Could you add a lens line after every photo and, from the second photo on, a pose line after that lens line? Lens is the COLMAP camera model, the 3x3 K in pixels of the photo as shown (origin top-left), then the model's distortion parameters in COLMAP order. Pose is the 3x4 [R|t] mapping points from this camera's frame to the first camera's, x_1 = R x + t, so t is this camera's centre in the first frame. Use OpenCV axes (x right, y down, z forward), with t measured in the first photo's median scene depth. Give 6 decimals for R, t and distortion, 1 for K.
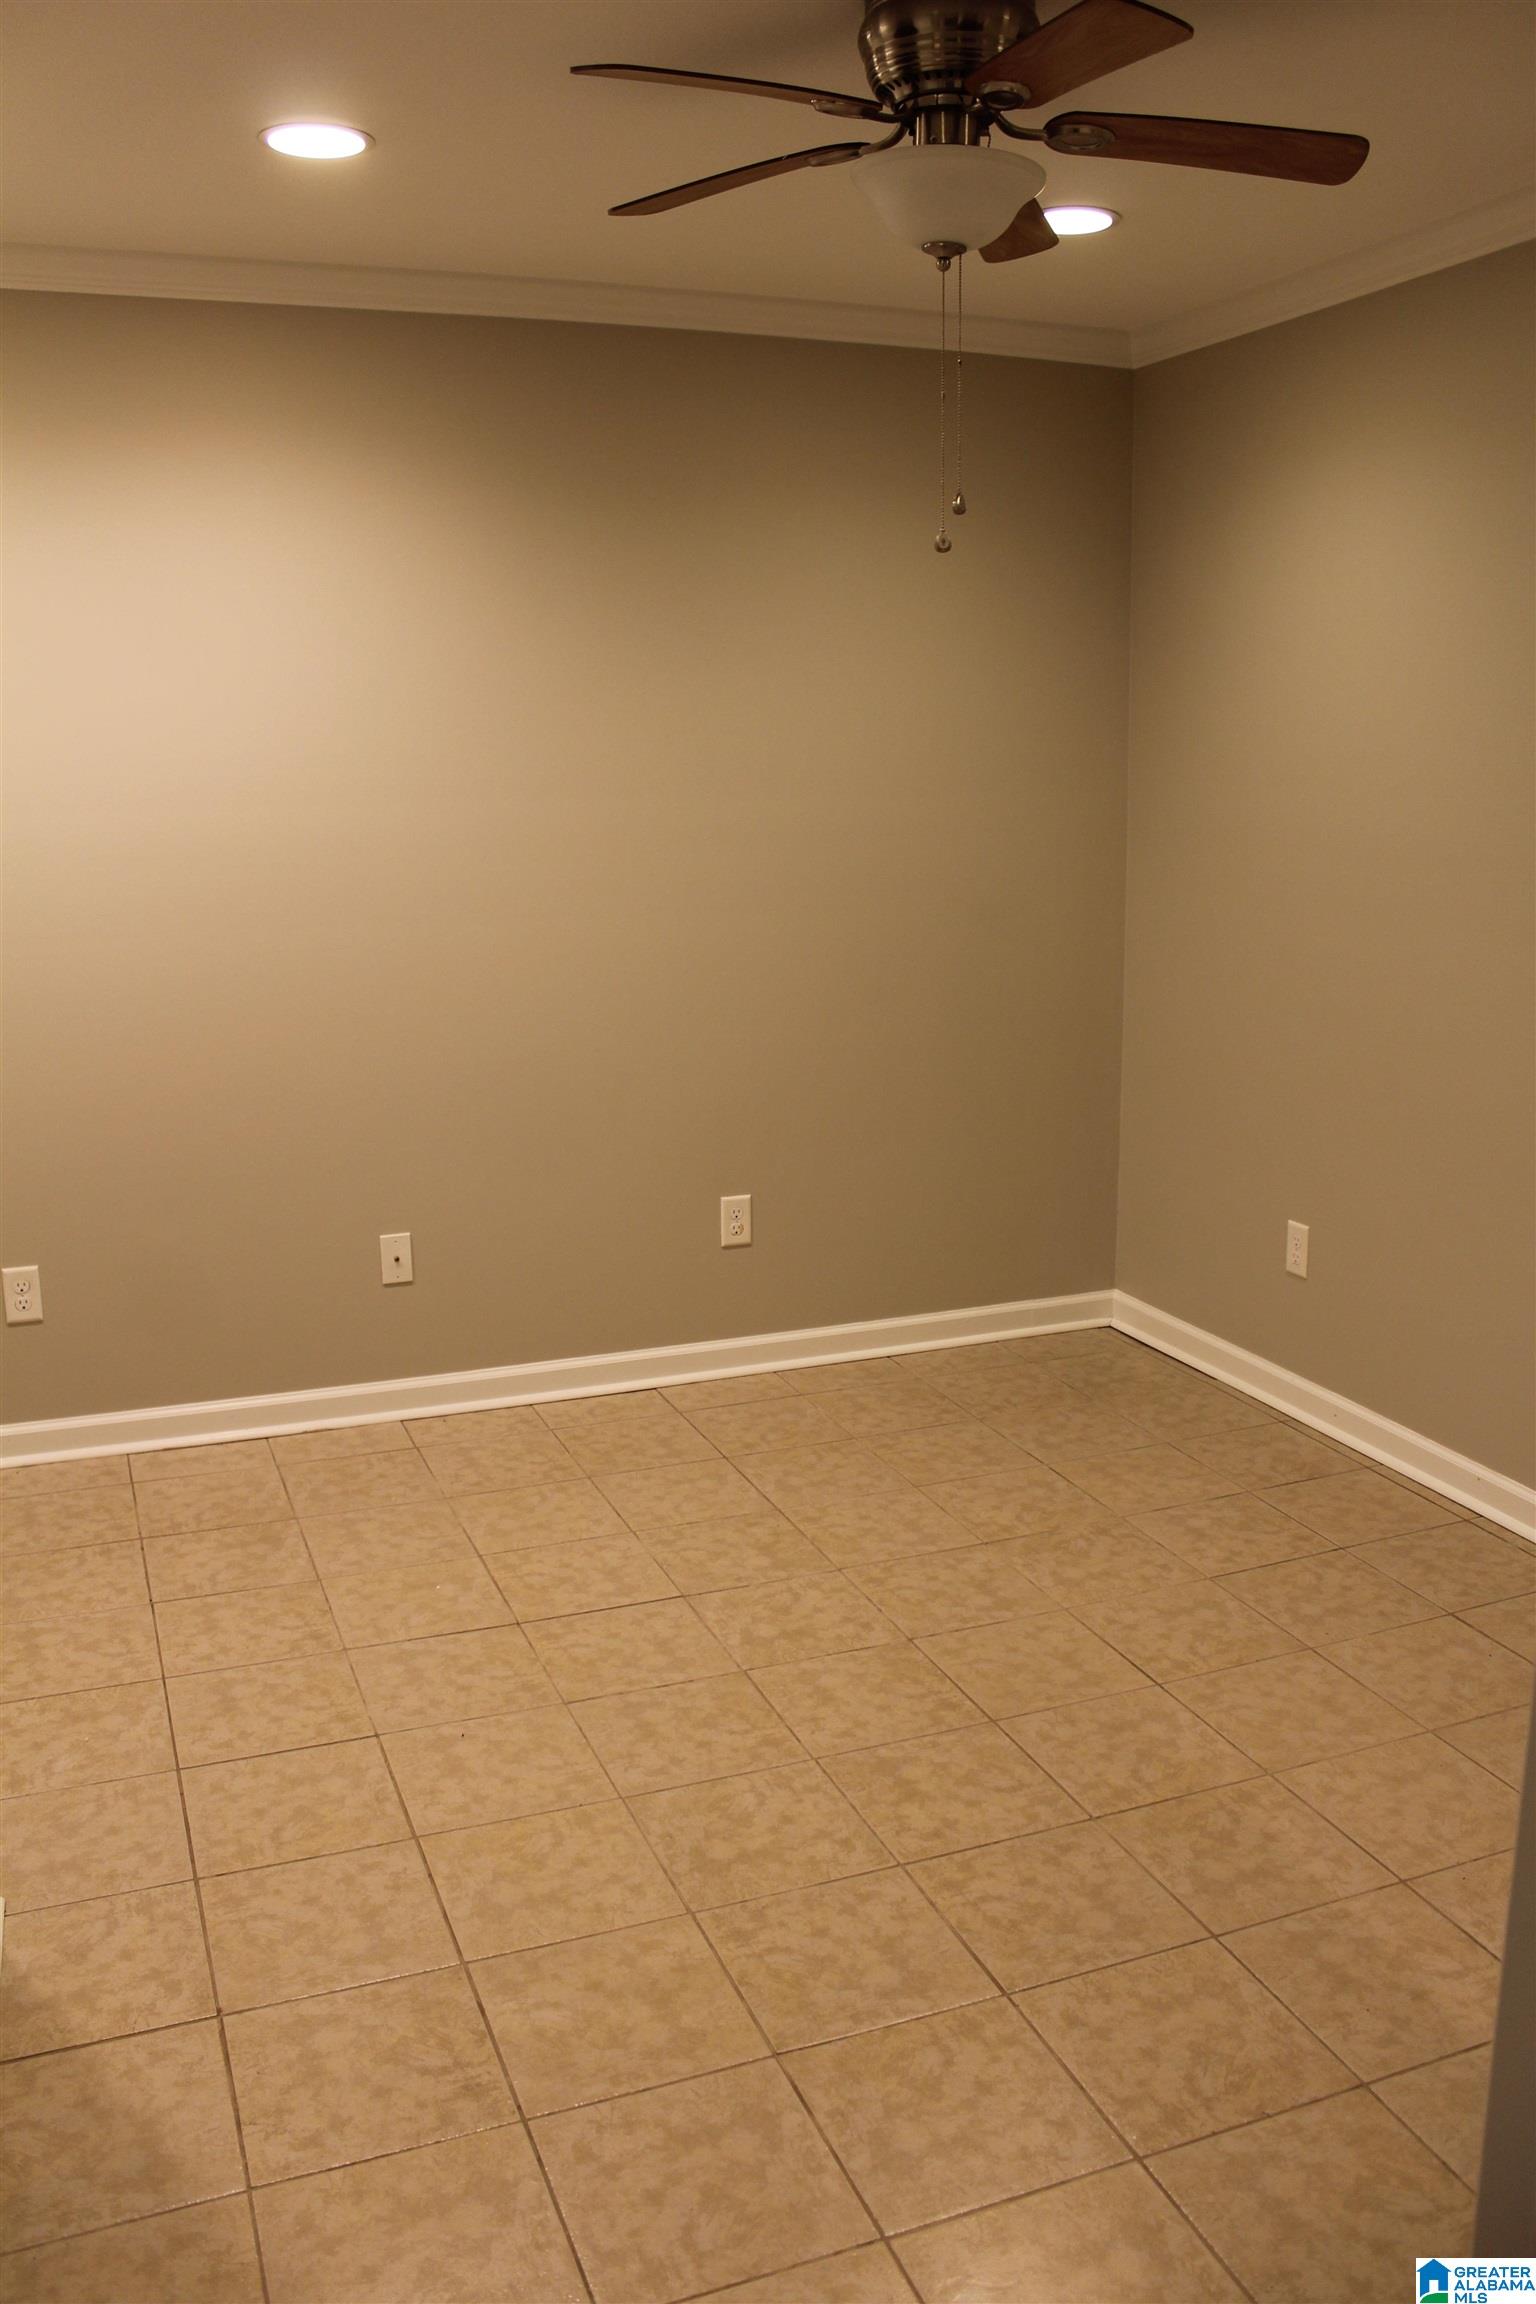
lens RADIAL K [[1880.3, 0, 754.2], [0, 1880.3, 1152.8], [0, 0, 1]] dist [-0.140378, 0.102471]
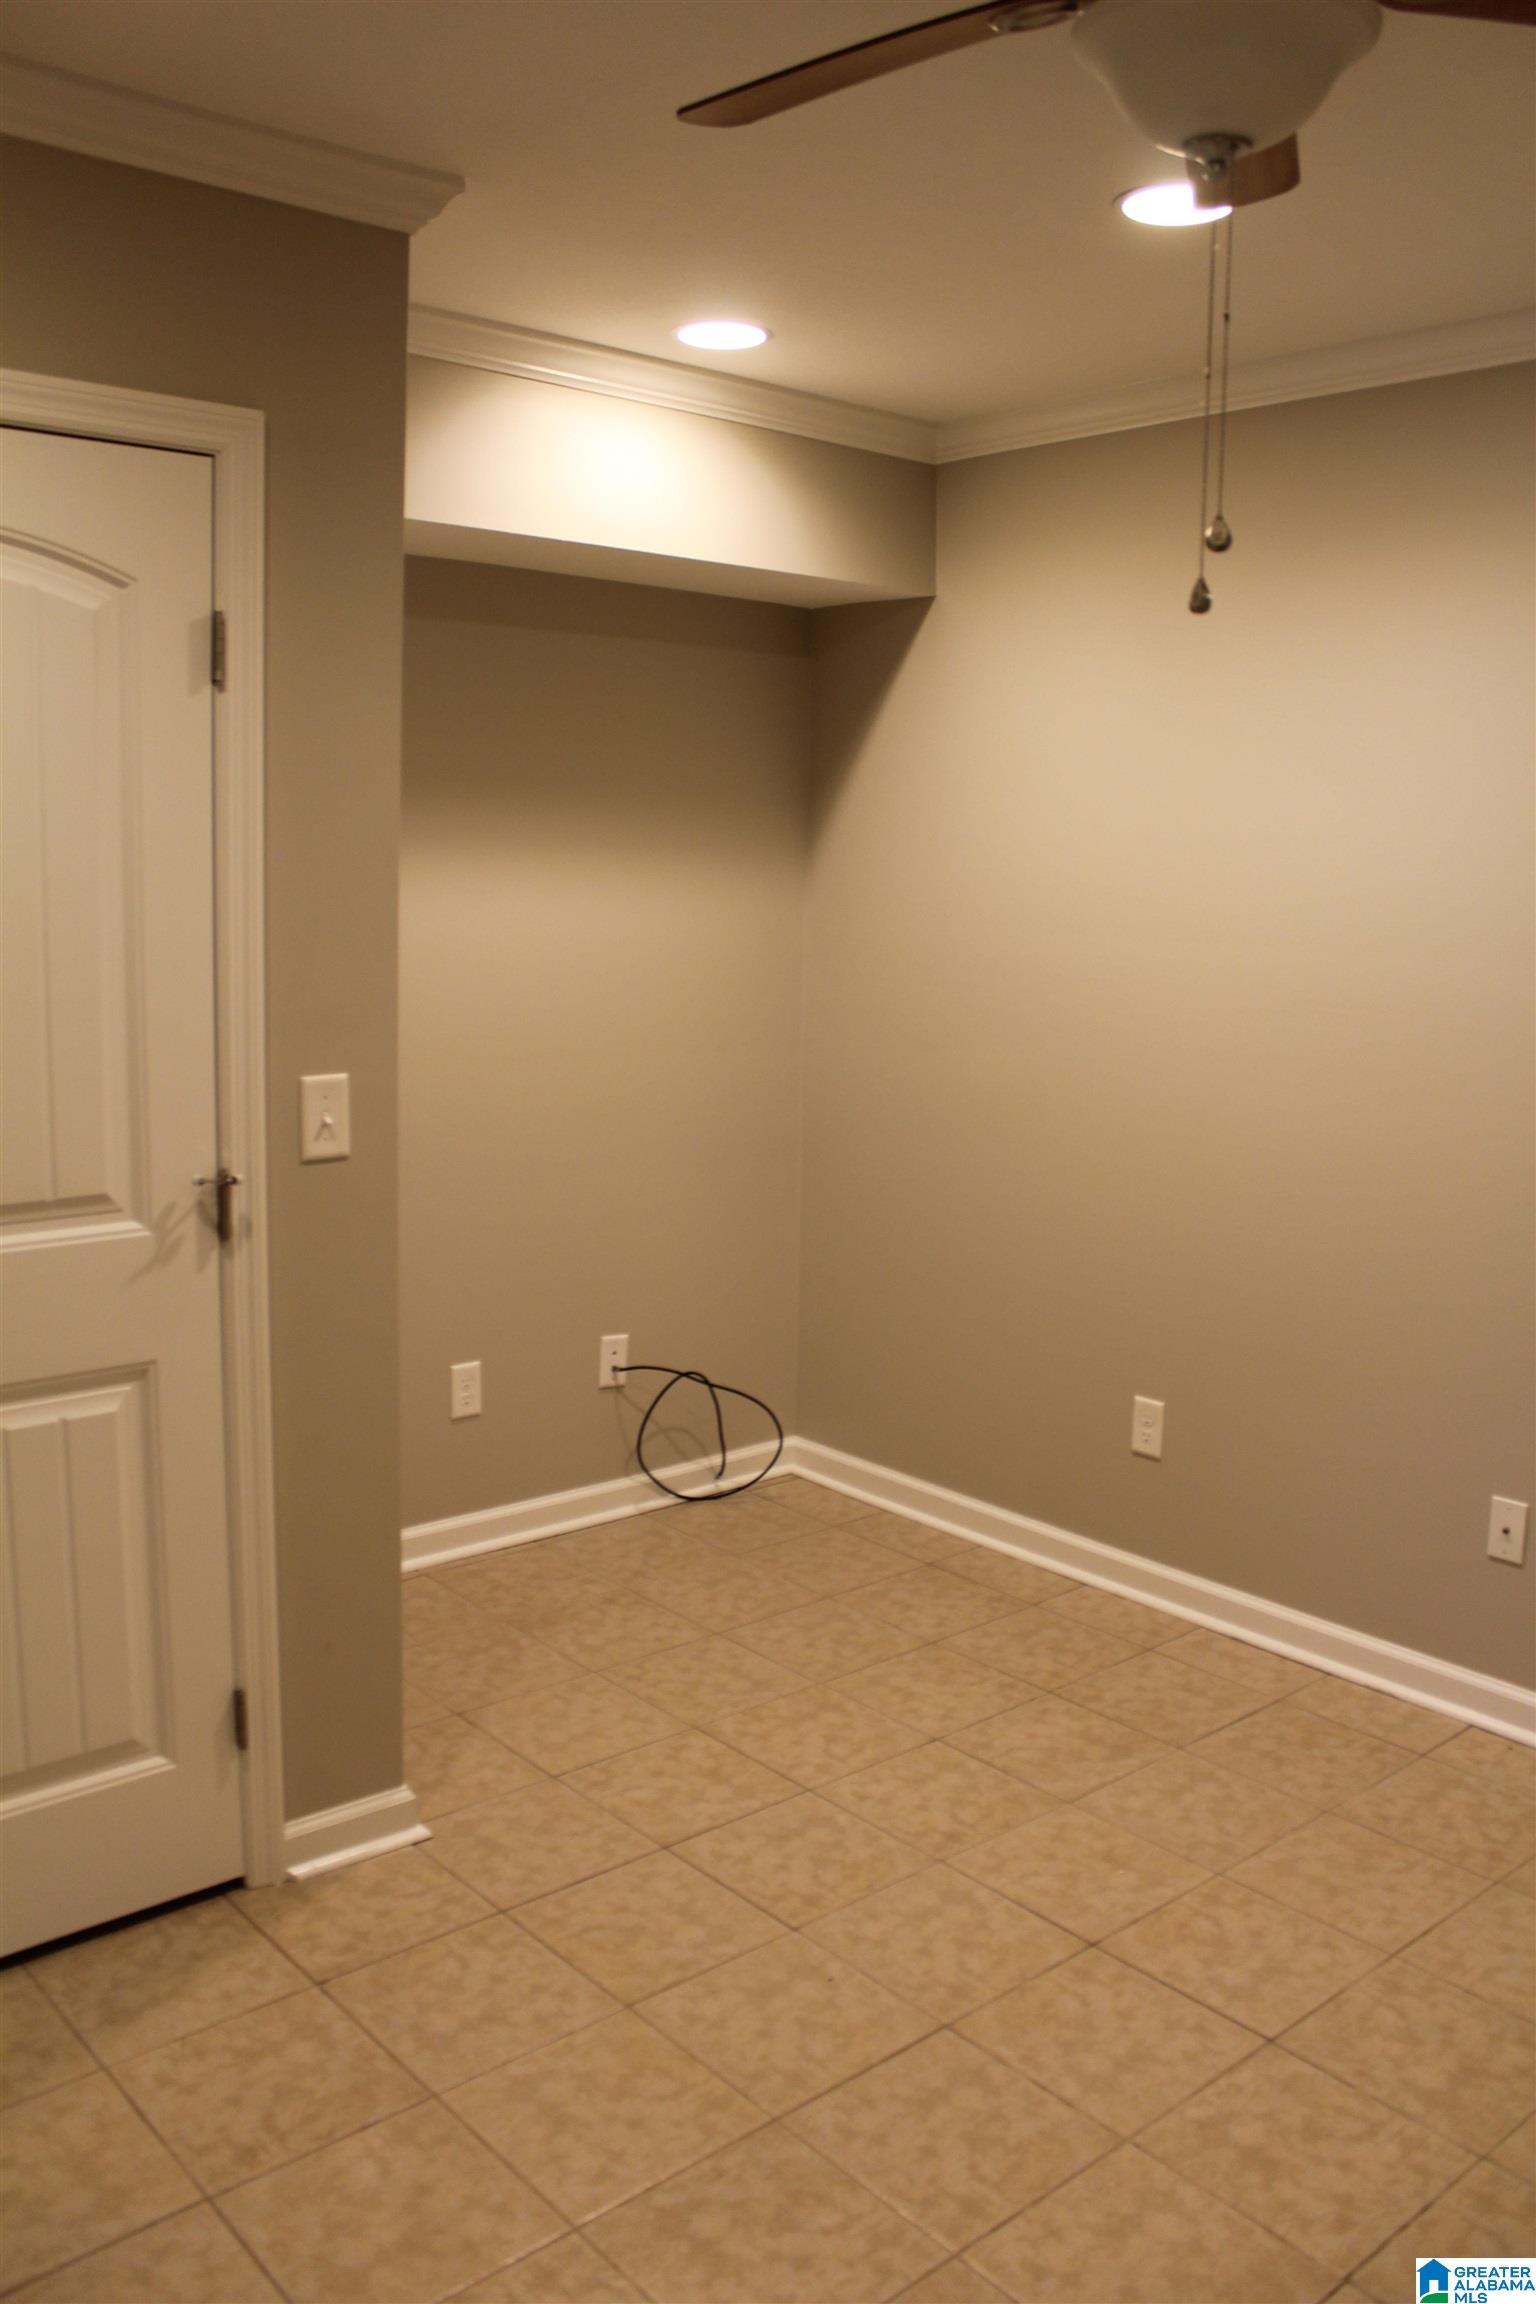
lens RADIAL K [[1880.3, 0, 759.8], [0, 1880.3, 1143.2], [0, 0, 1]] dist [-0.140378, 0.102471]
pose [[0.330116, 0.144869, -0.932757, 0.544520], [-0.214127, 0.973886, 0.075475, -0.126030], [0.919333, 0.174813, 0.352516, 0.530116]]
